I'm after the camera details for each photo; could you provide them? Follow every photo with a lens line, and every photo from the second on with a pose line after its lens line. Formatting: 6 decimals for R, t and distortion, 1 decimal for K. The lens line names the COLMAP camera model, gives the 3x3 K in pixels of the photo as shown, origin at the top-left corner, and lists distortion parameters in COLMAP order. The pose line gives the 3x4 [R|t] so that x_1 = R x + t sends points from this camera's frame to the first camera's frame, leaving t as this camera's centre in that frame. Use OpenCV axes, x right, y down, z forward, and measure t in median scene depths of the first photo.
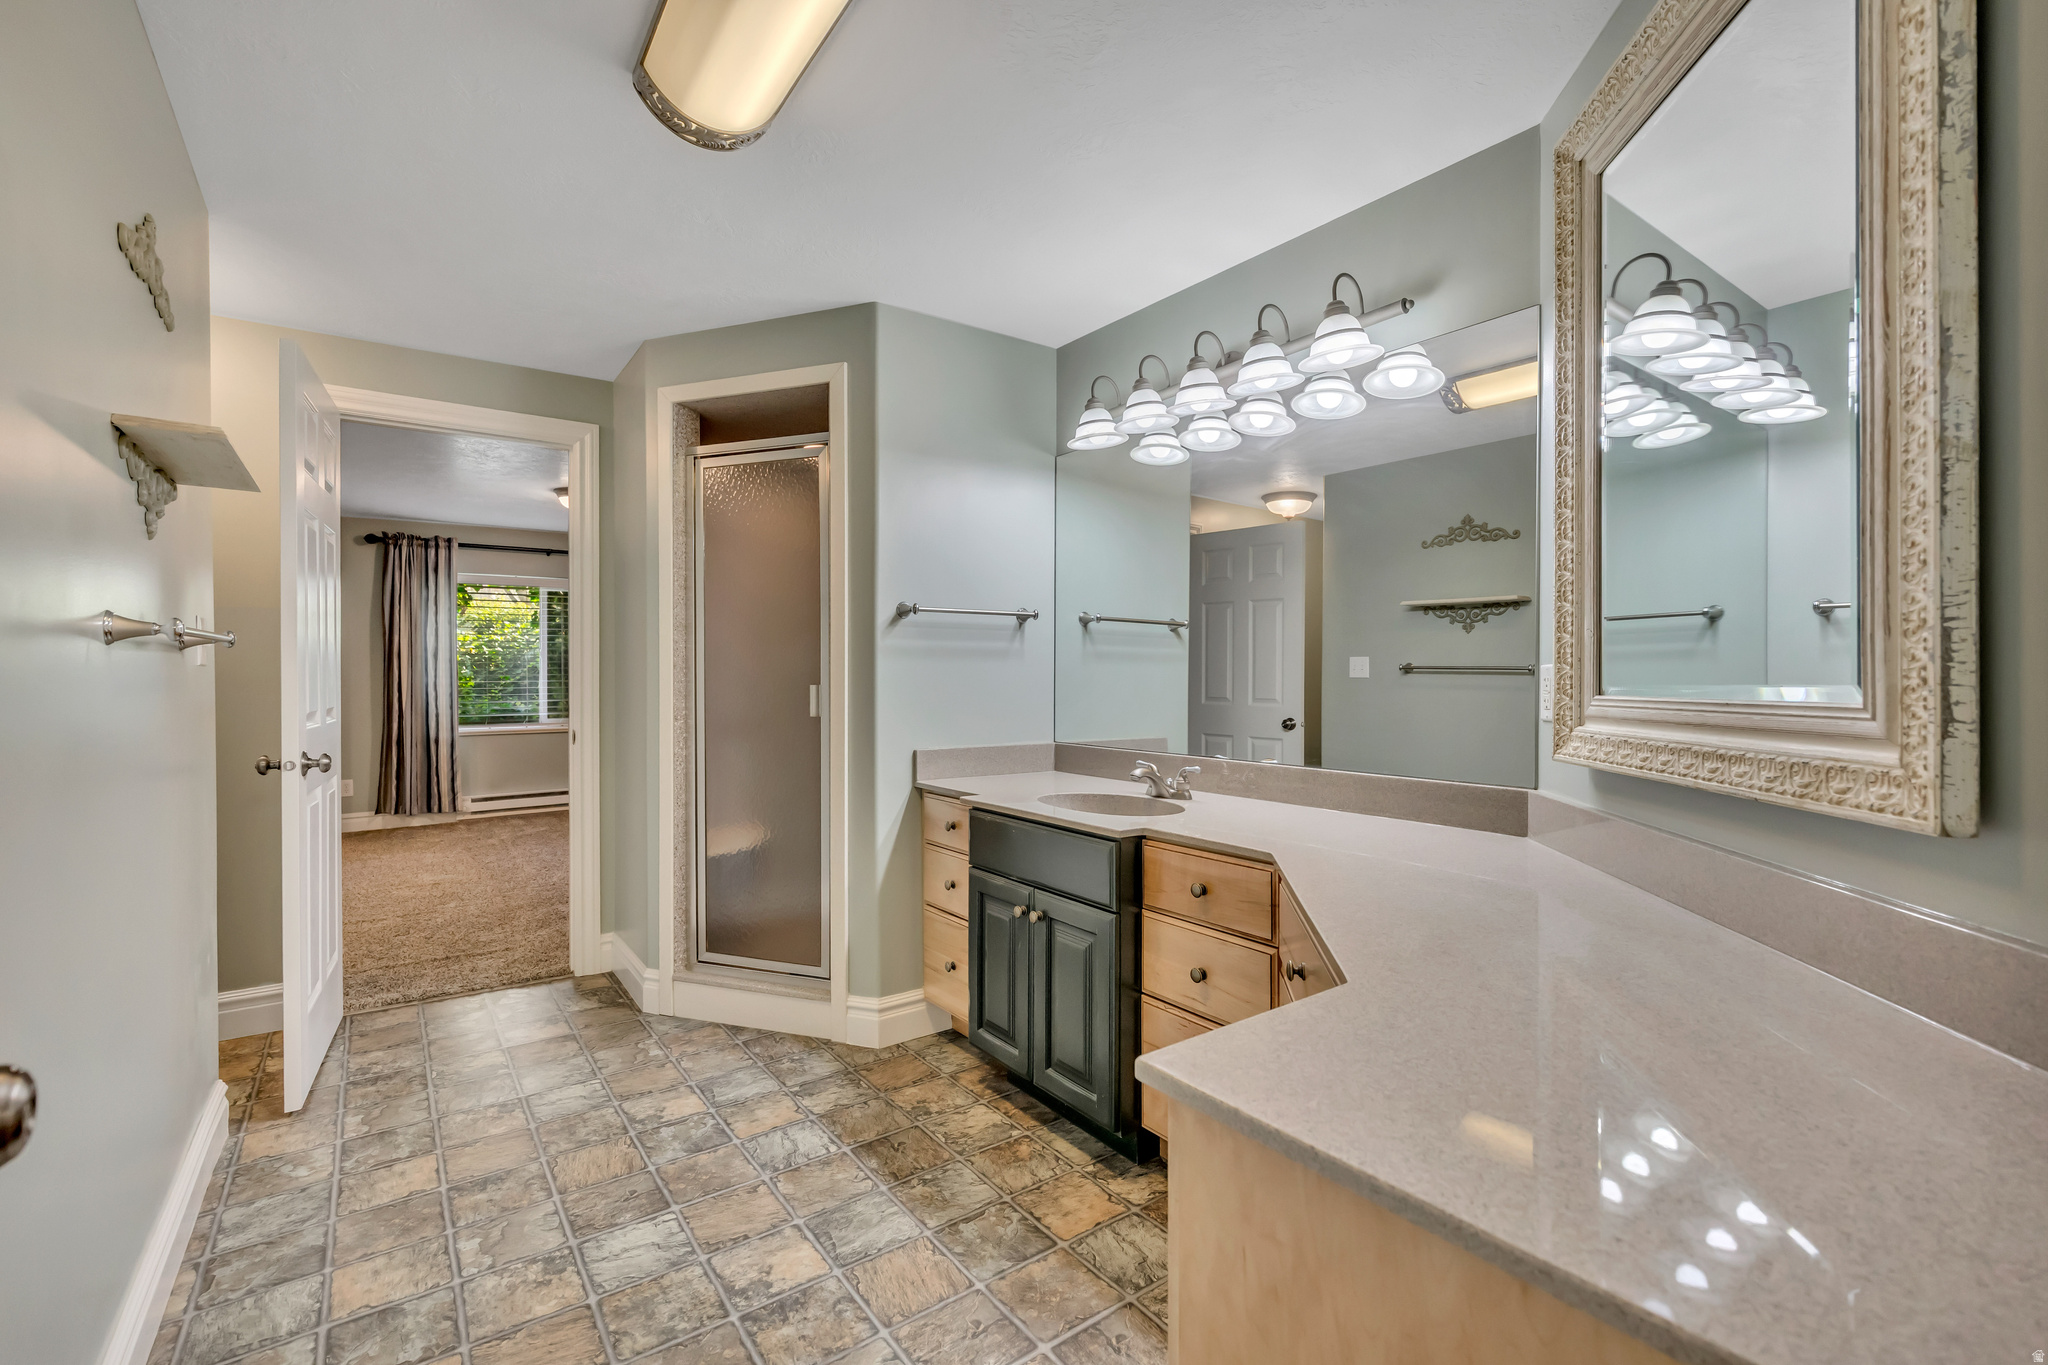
lens RADIAL K [[895.1, 0, 1027.7], [0, 895.1, 680.1], [0, 0, 1]] dist [-0.003690, -0.000085]
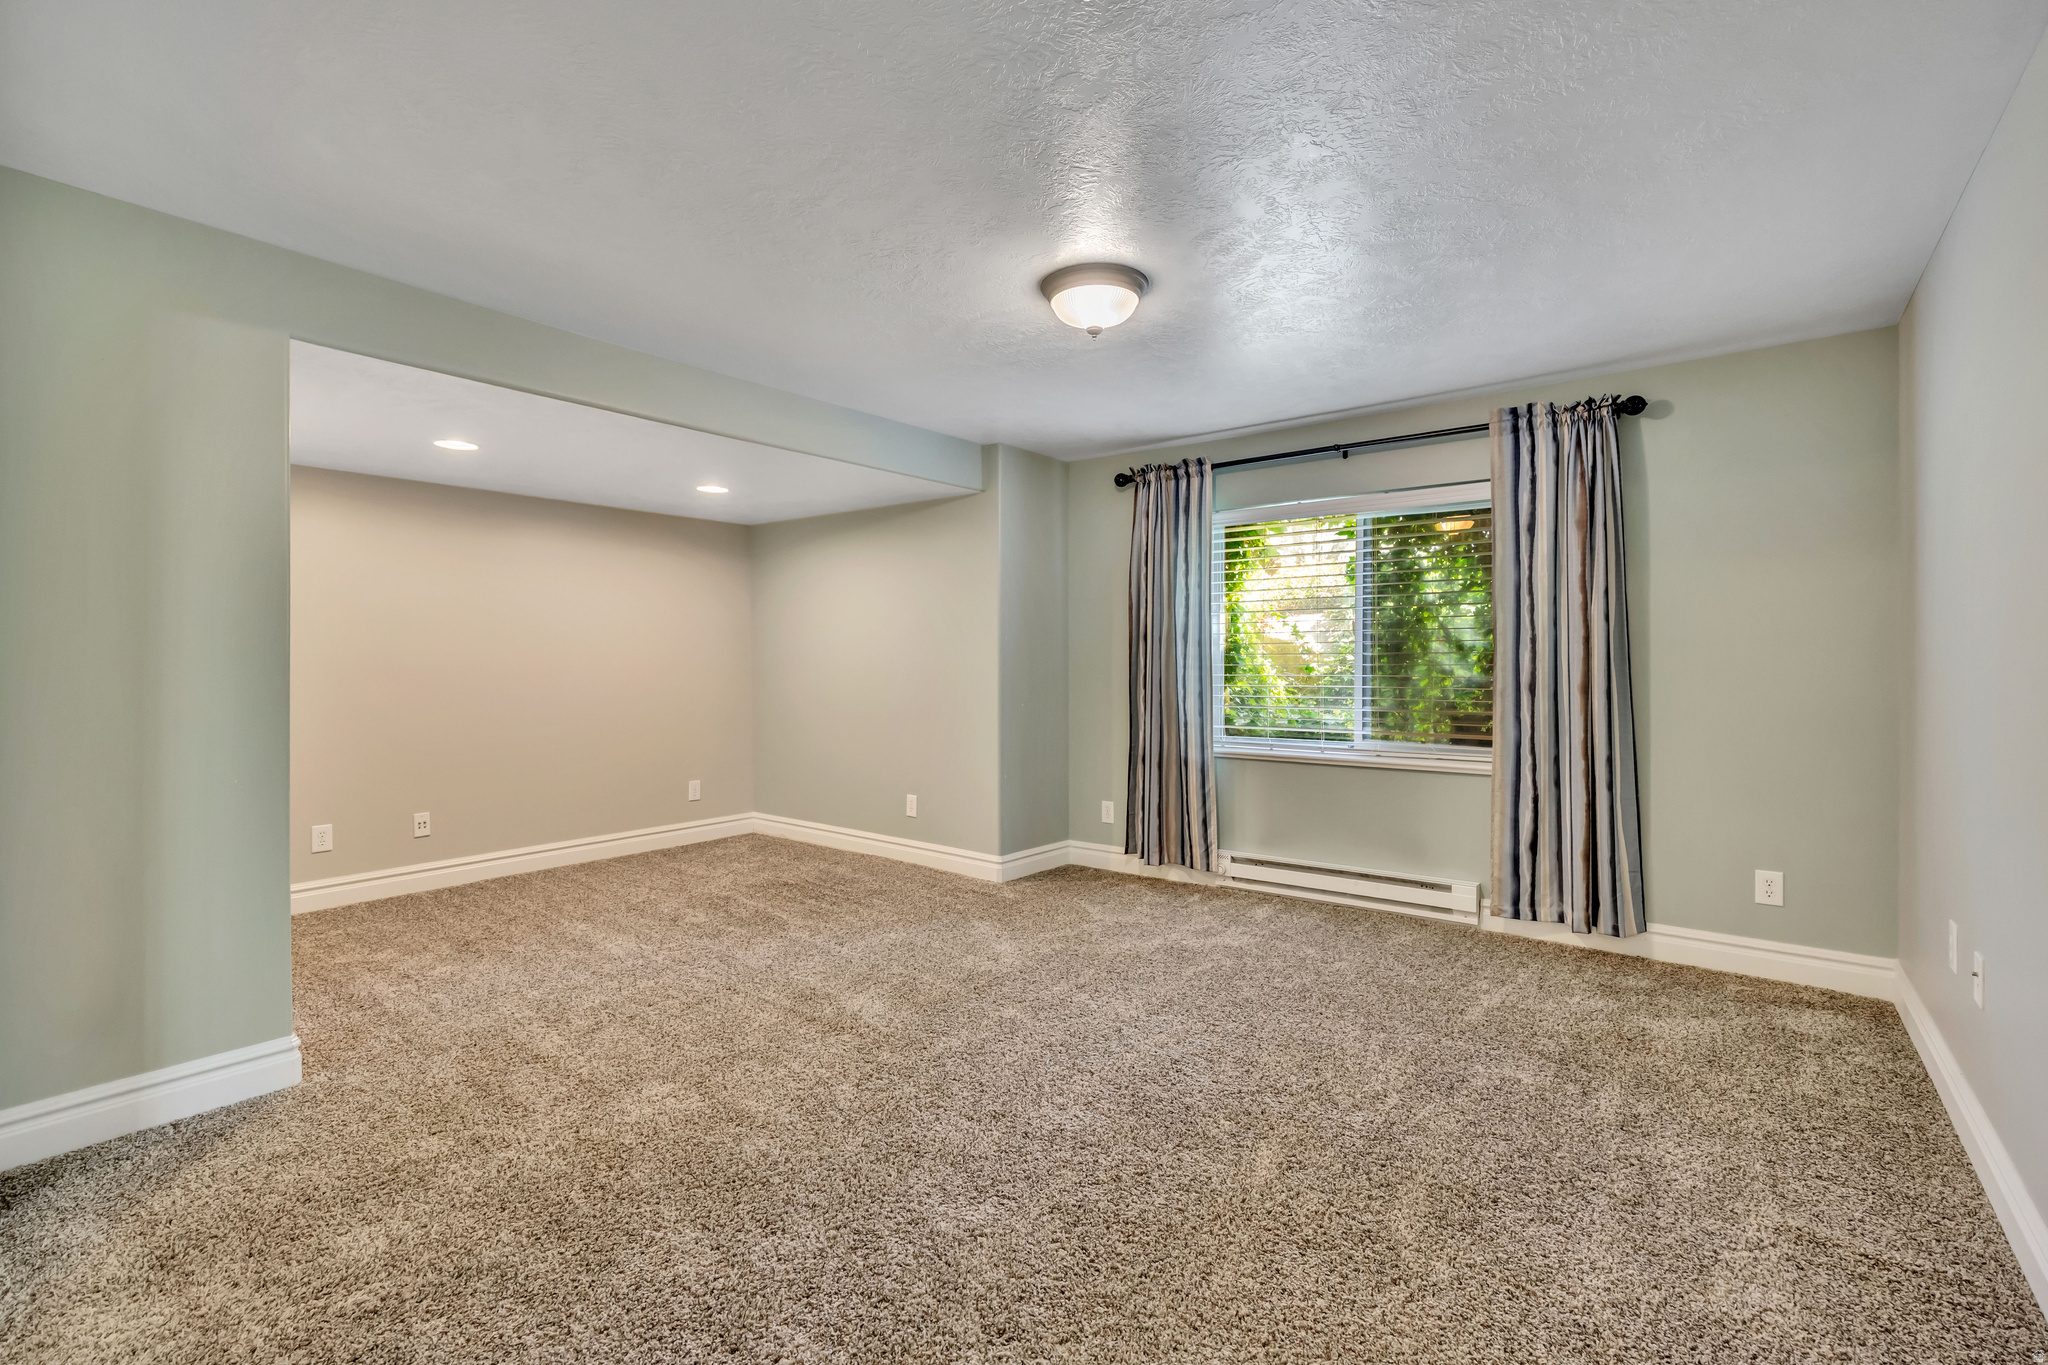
lens RADIAL K [[895.1, 0, 1024.8], [0, 895.1, 666.2], [0, 0, 1]] dist [-0.003690, -0.000085]
pose [[0.273308, 0.000741, -0.961926, -0.042933], [-0.003245, 0.999995, -0.000151, -0.003858], [0.961921, 0.003163, 0.273309, 0.694689]]
